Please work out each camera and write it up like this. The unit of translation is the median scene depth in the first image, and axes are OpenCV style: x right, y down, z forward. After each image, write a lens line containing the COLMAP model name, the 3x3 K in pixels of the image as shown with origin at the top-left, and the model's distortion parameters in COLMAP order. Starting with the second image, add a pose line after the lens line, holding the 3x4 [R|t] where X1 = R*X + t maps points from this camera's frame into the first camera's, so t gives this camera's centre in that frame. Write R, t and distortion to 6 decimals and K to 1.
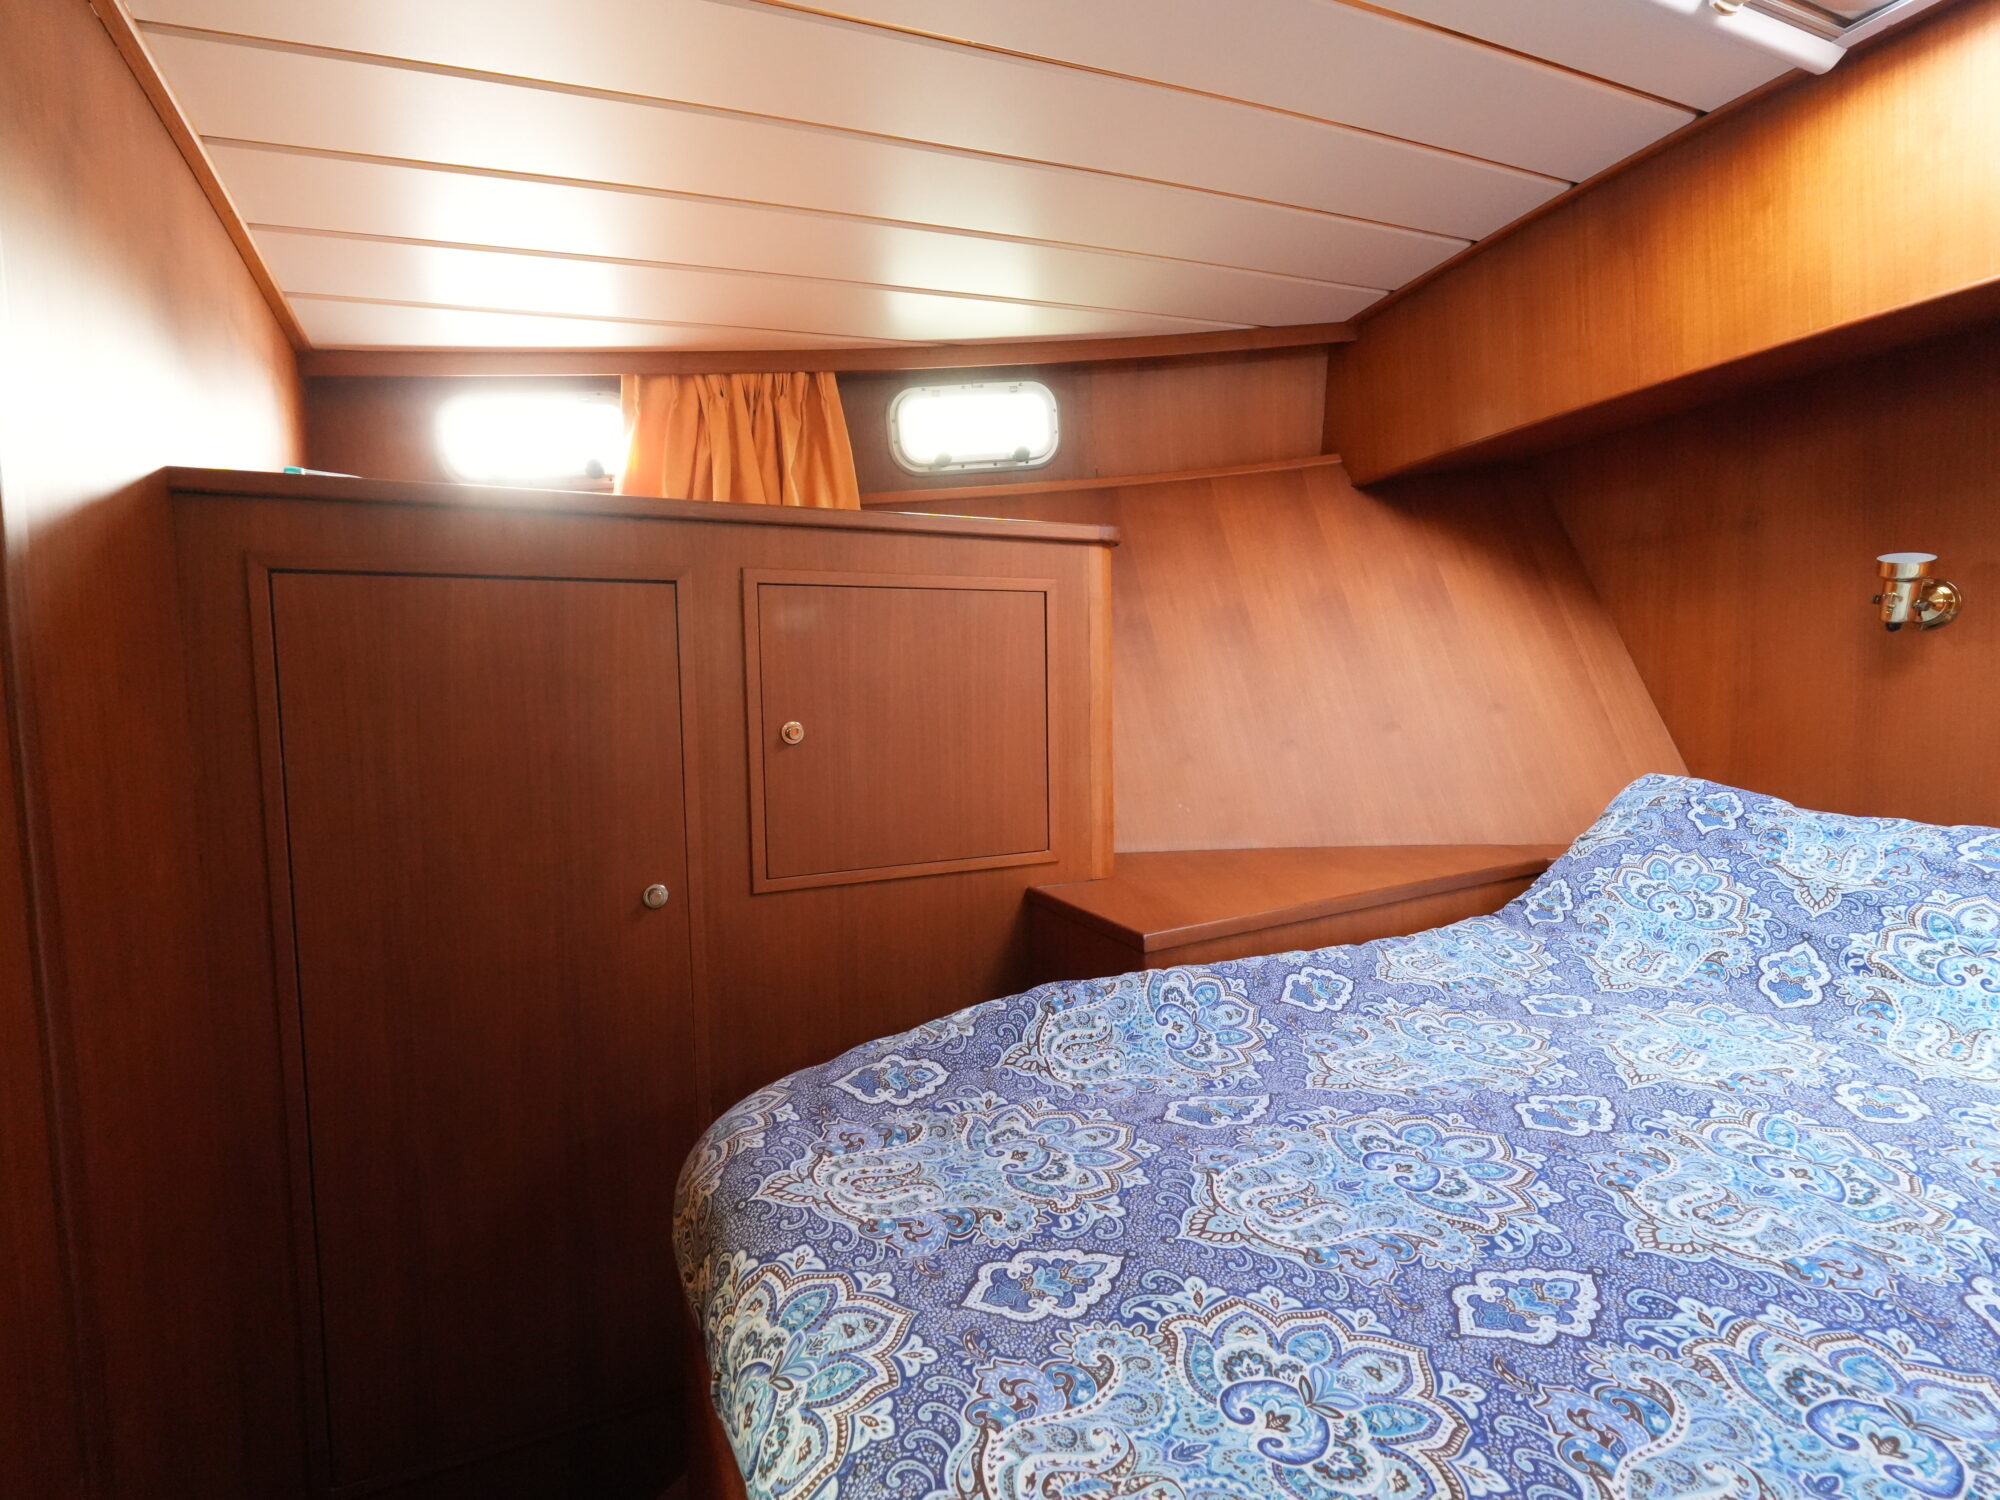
lens RADIAL K [[943.2, 0, 1004.5], [0, 943.2, 744.3], [0, 0, 1]] dist [-0.000805, 0.001024]
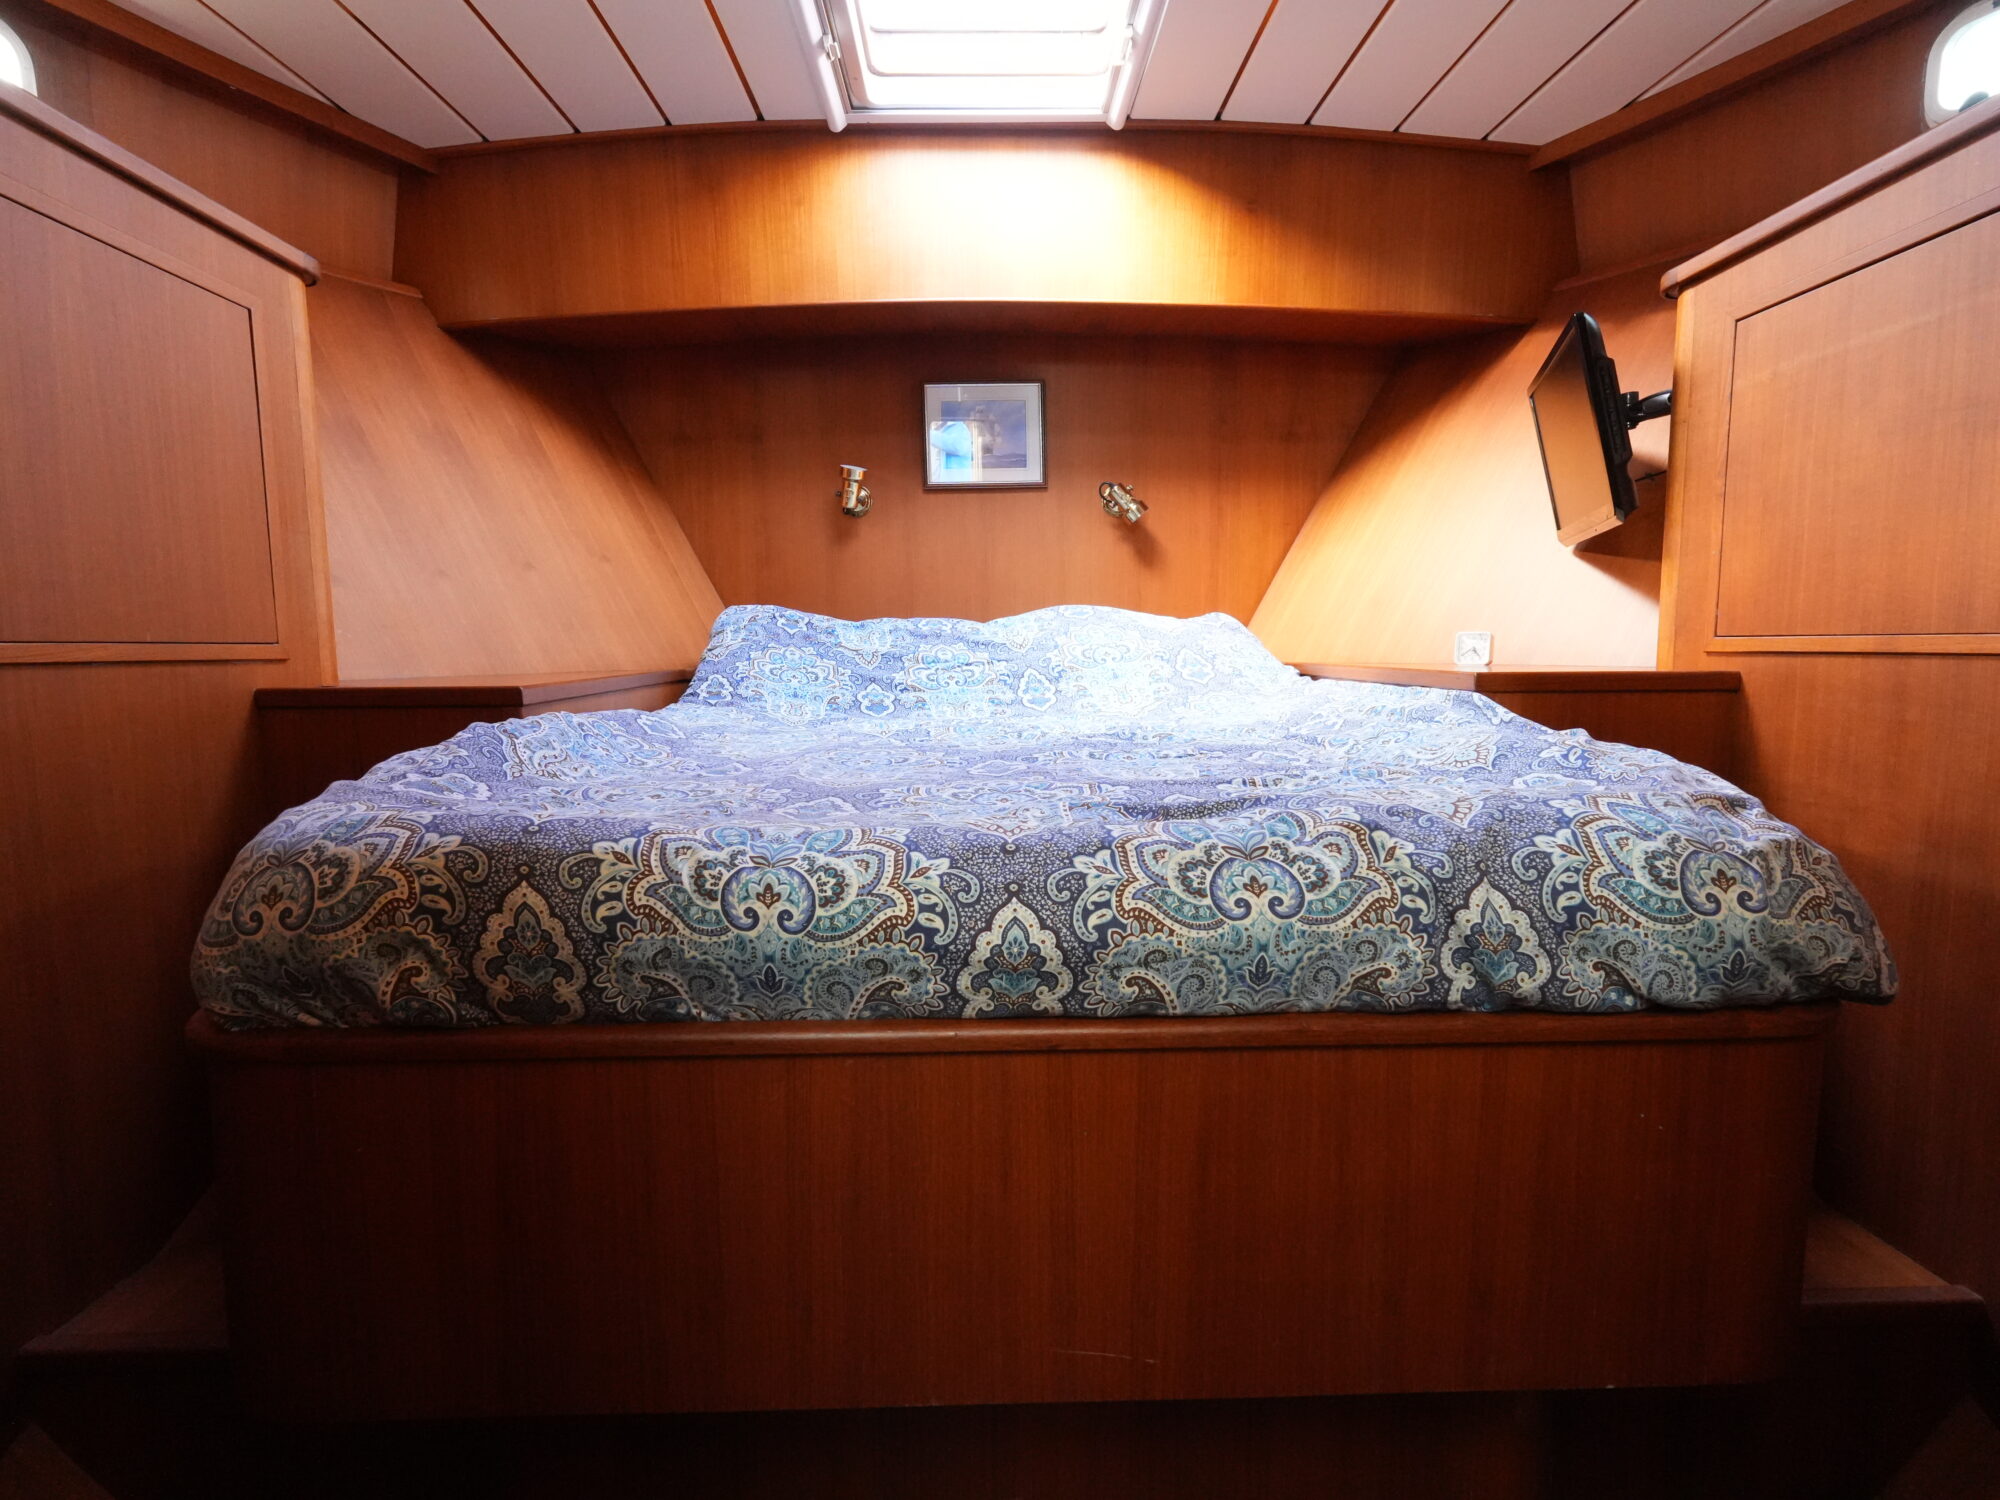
lens RADIAL K [[943.2, 0, 1000.6], [0, 943.2, 750.0], [0, 0, 1]] dist [-0.000805, 0.001024]
pose [[0.401667, -0.083182, 0.912000, -0.451770], [0.066299, 0.995894, 0.061634, 0.196952], [-0.913383, 0.035708, 0.405533, 0.122089]]
